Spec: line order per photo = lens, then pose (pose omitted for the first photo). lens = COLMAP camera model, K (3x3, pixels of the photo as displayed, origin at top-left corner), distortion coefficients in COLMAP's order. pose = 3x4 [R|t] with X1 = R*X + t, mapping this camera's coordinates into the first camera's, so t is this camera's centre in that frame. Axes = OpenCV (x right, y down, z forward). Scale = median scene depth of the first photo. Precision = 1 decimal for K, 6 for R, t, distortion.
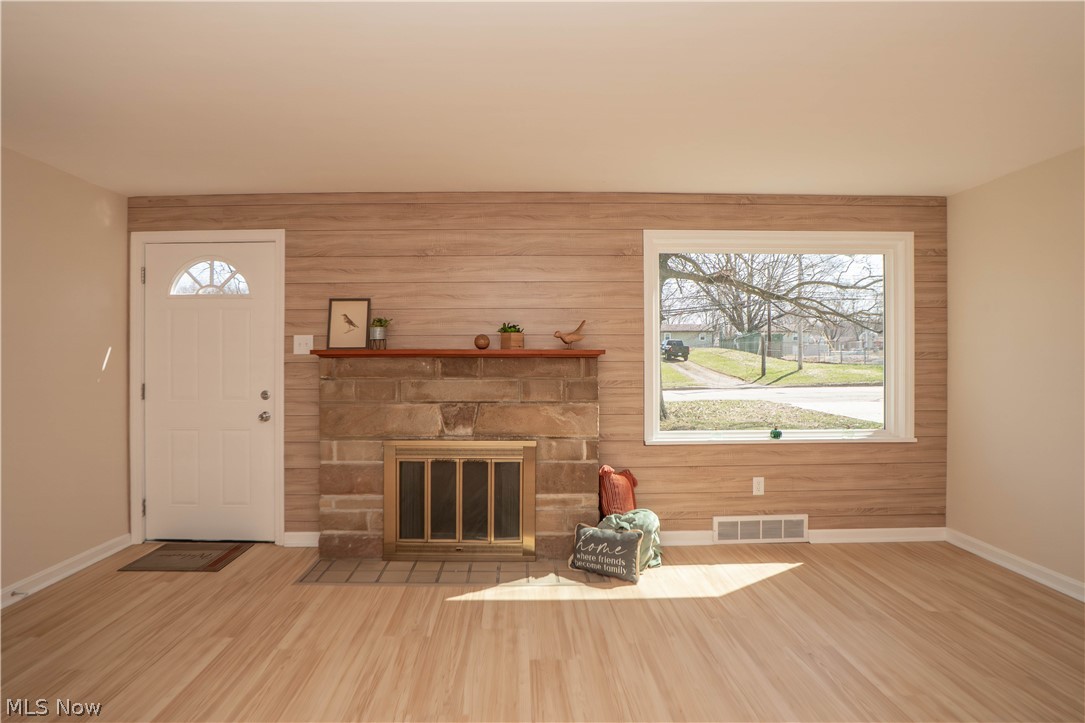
lens RADIAL K [[531.9, 0, 542.6], [0, 531.9, 359.6], [0, 0, 1]] dist [-0.033136, 0.000081]
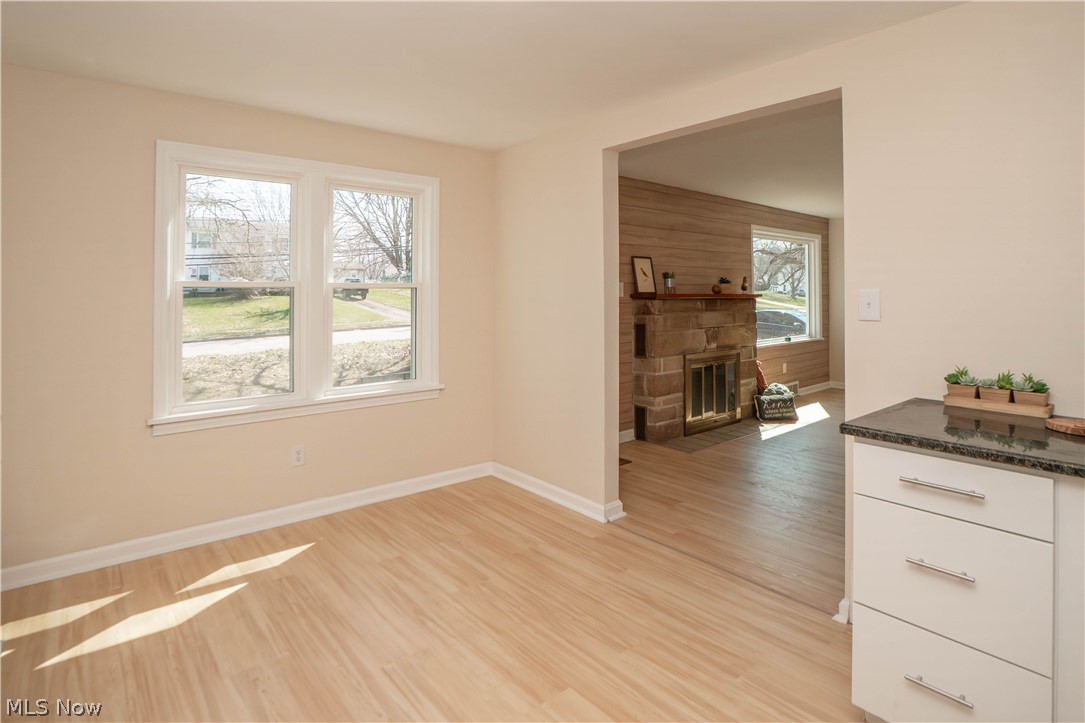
lens RADIAL K [[572.0, 0, 514.8], [0, 572.0, 292.4], [0, 0, 1]] dist [-0.001695, -0.000330]
pose [[0.767797, 0.001728, 0.640691, -1.678991], [0.003745, 0.999967, -0.007186, -0.013426], [-0.640682, 0.007917, 0.767765, 0.074039]]
